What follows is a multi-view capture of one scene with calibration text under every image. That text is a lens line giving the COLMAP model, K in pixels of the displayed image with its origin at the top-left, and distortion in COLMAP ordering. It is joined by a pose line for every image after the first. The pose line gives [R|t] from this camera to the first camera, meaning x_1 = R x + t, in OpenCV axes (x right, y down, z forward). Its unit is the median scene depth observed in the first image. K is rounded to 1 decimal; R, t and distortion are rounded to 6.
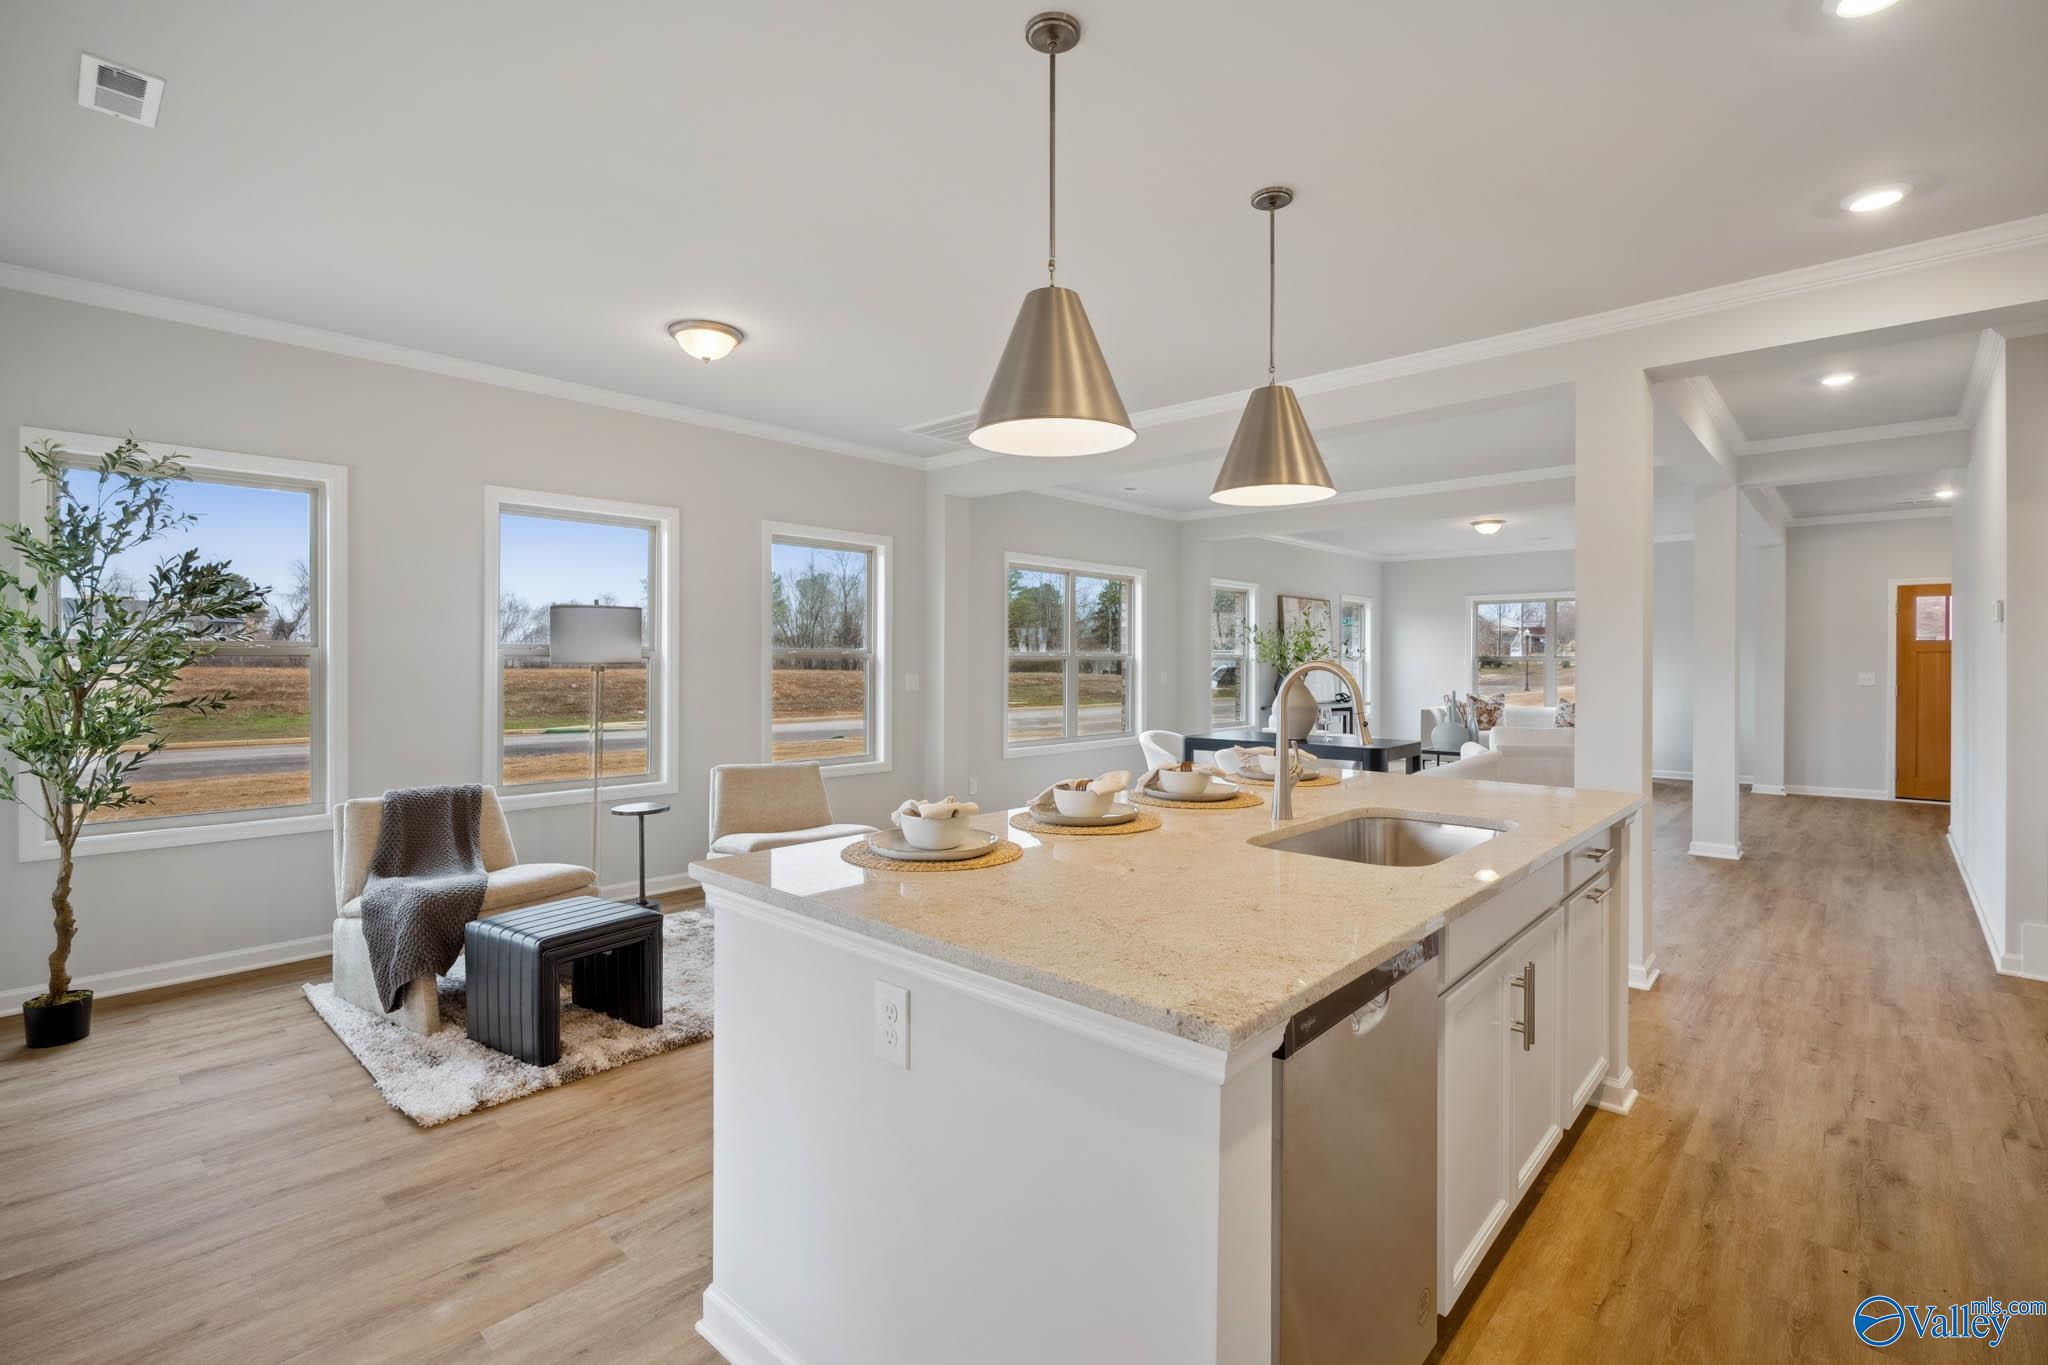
lens RADIAL K [[932.8, 0, 1024.0], [0, 932.8, 682.5], [0, 0, 1]] dist [-0.011819, -0.000154]
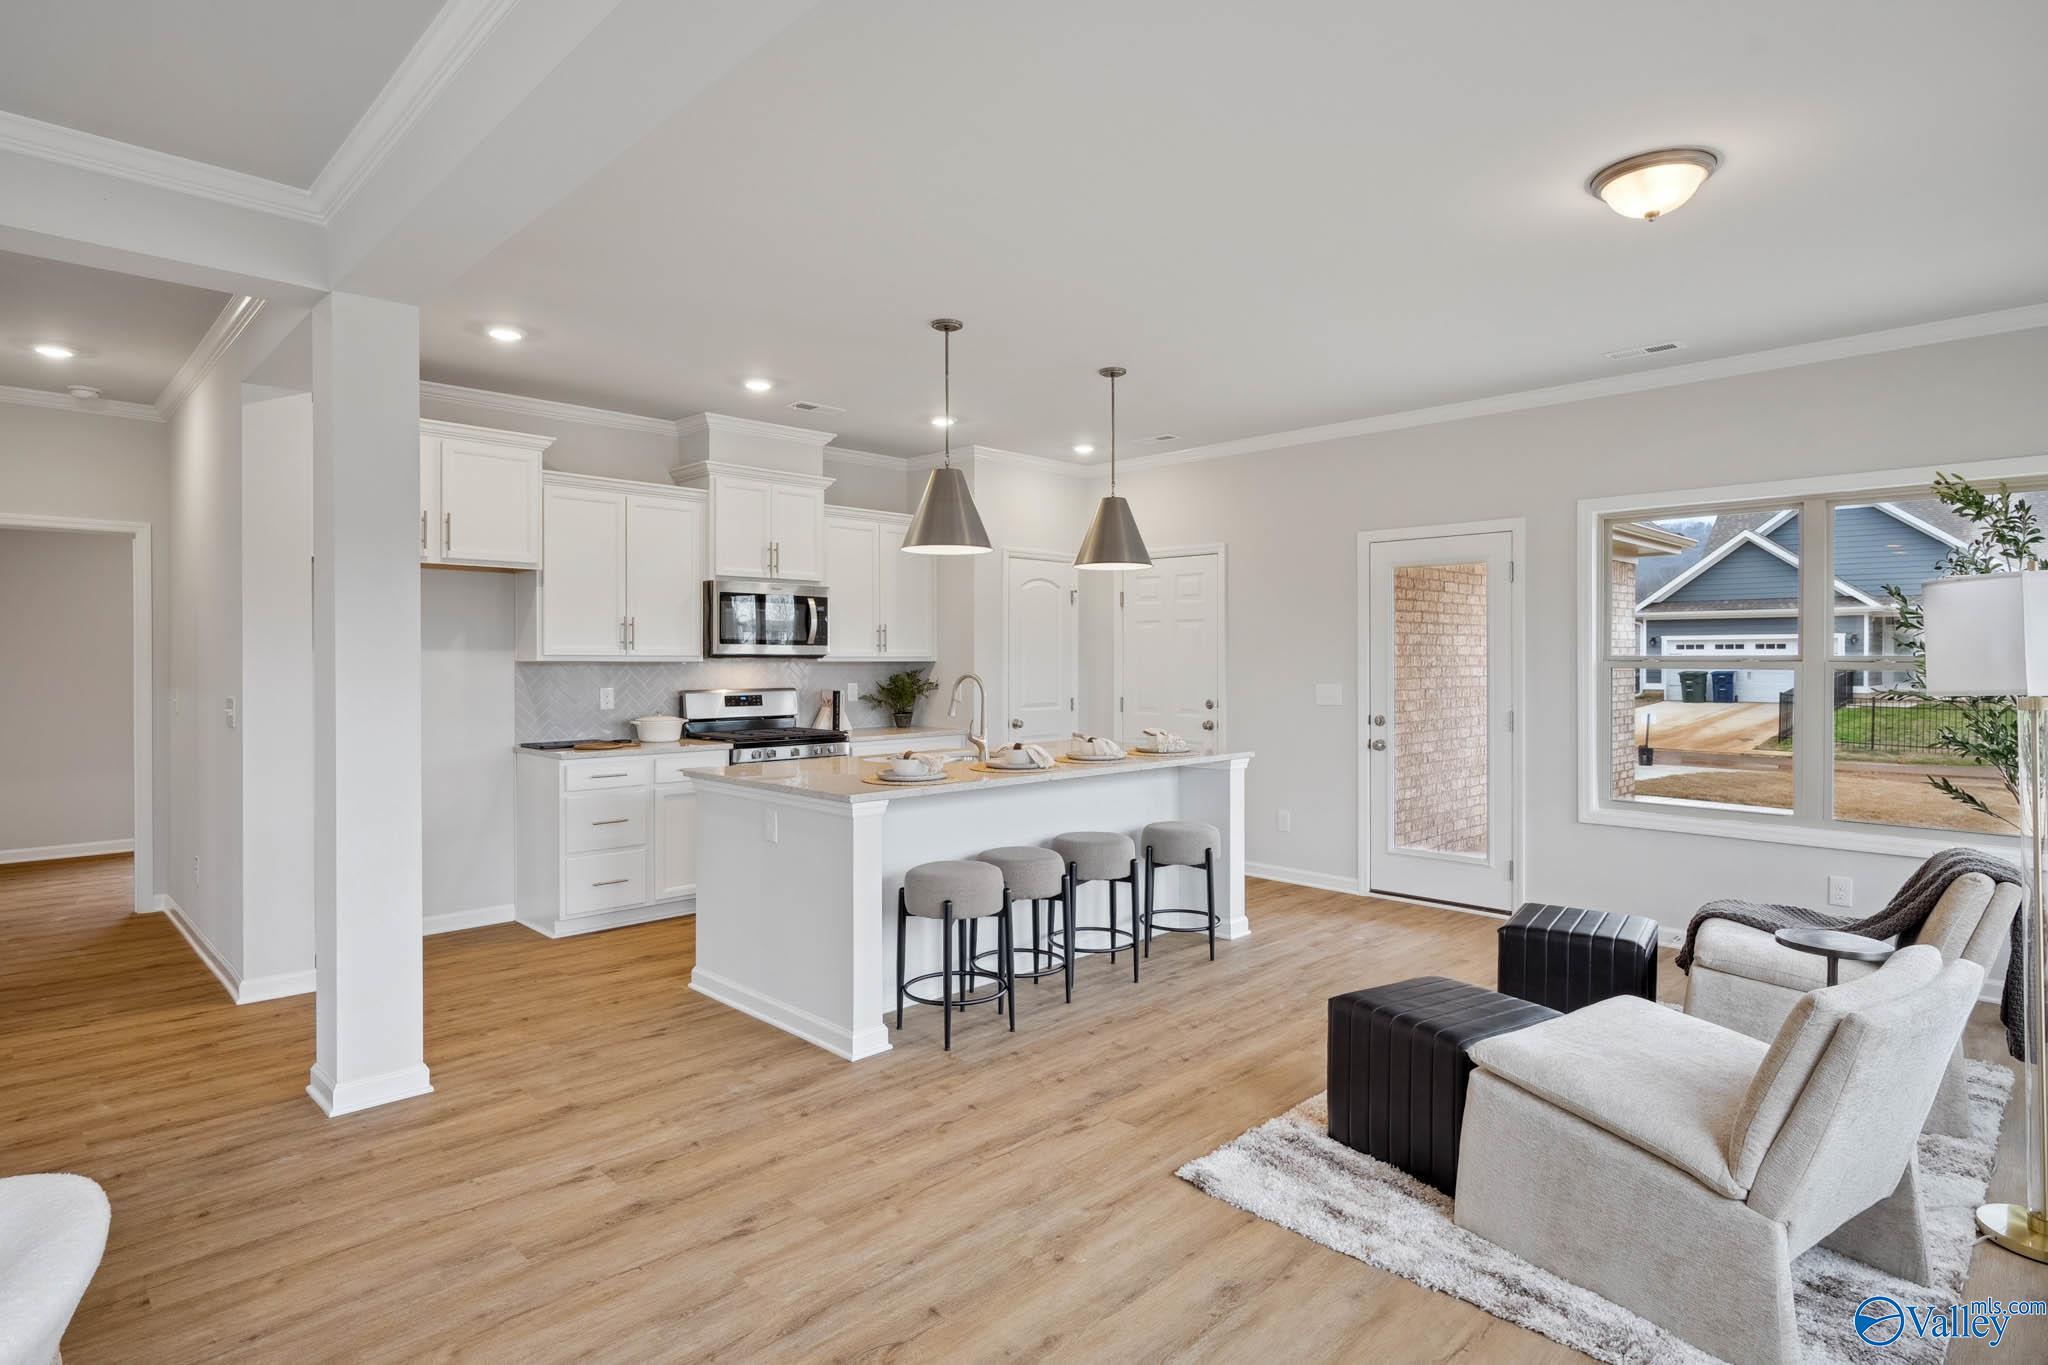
lens RADIAL K [[1076.5, 0, 1035.5], [0, 1076.5, 670.9], [0, 0, 1]] dist [-0.000797, -0.000047]
pose [[-0.999036, -0.010054, 0.042728, 0.079722], [-0.008077, 0.998899, 0.046203, -0.097791], [-0.043146, 0.045813, -0.998018, 2.417612]]
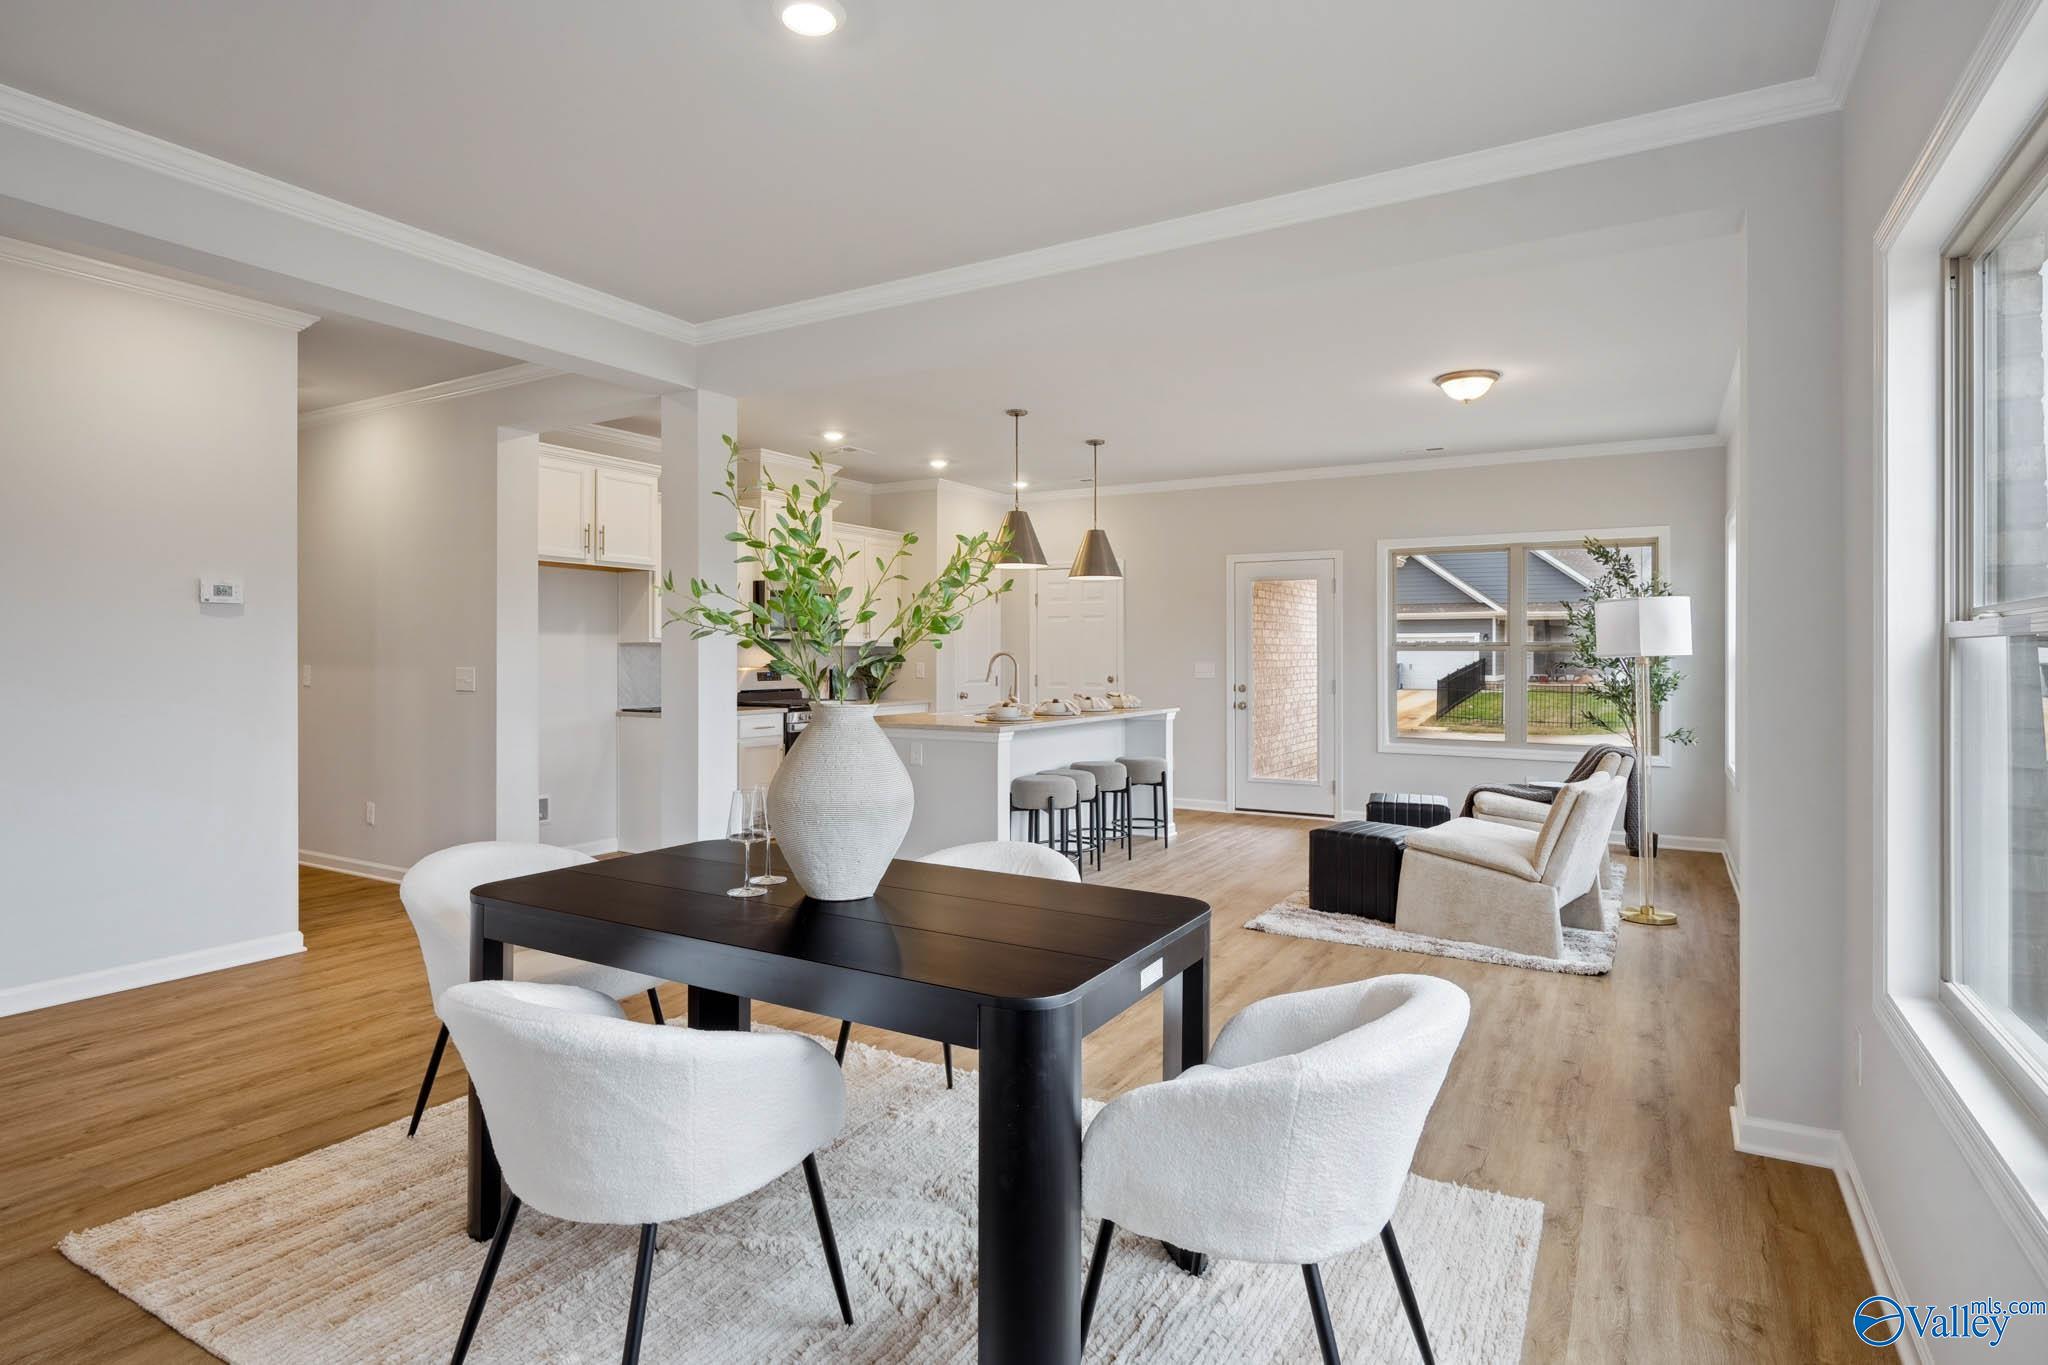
lens RADIAL K [[1064.7, 0, 1025.9], [0, 1064.7, 657.6], [0, 0, 1]] dist [-0.002070, 0.000381]
pose [[-0.978039, -0.011016, -0.208132, 0.691376], [-0.018626, 0.999226, 0.034640, -0.085579], [0.207589, 0.037756, -0.977487, 3.045412]]
